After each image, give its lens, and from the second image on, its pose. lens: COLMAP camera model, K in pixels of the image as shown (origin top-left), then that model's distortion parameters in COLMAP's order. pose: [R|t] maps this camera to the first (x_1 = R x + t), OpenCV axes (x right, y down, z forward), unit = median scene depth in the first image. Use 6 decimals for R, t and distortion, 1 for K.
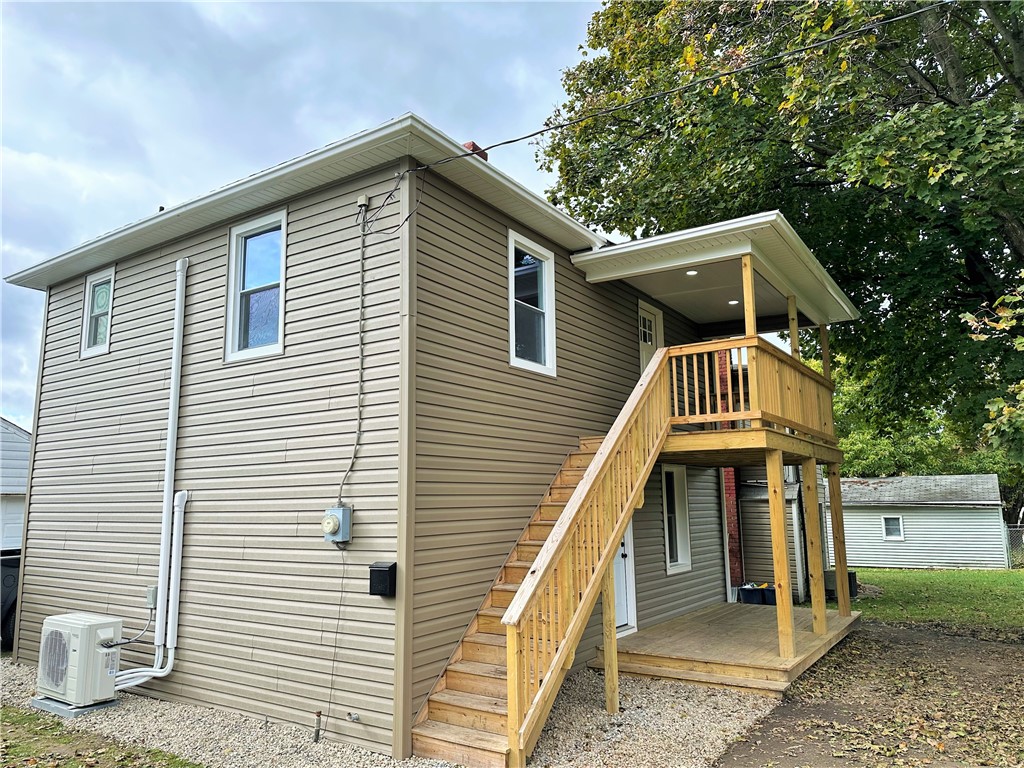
lens RADIAL K [[726.5, 0, 512.0], [0, 726.5, 384.0], [0, 0, 1]] dist [0.064137, -0.065120]
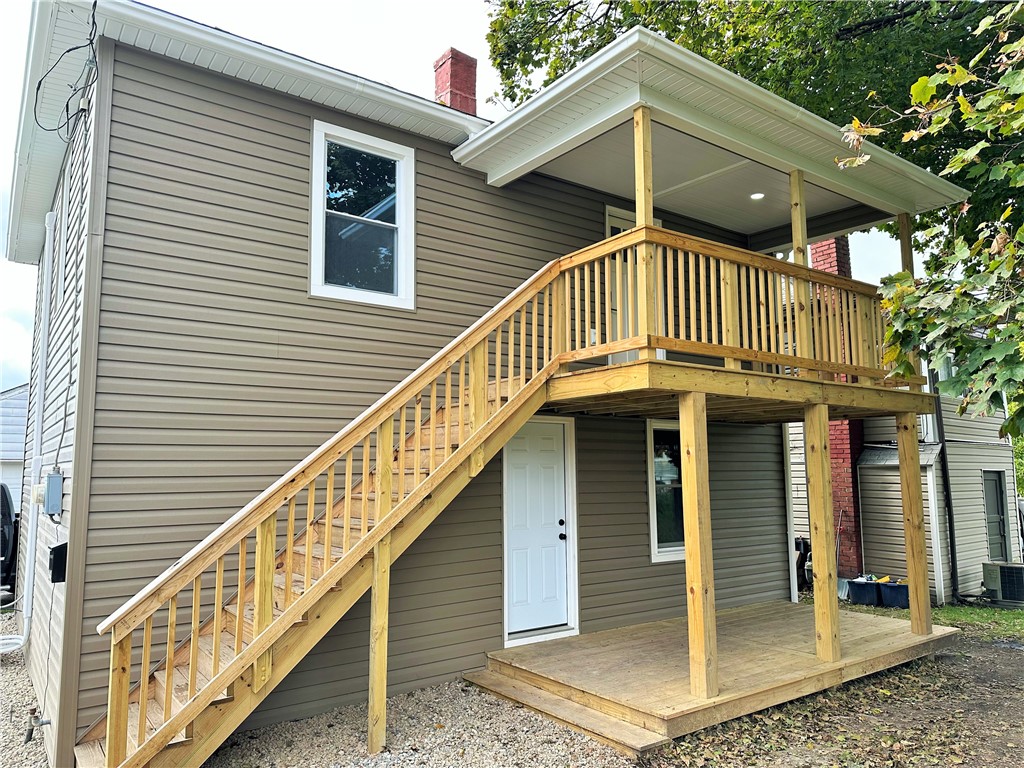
lens RADIAL K [[726.5, 0, 512.0], [0, 726.5, 384.0], [0, 0, 1]] dist [0.064137, -0.065120]
pose [[0.941115, -0.035481, -0.336220, 0.407063], [0.050998, 0.997997, 0.037431, 0.045608], [0.334219, -0.052373, 0.941039, 0.288305]]
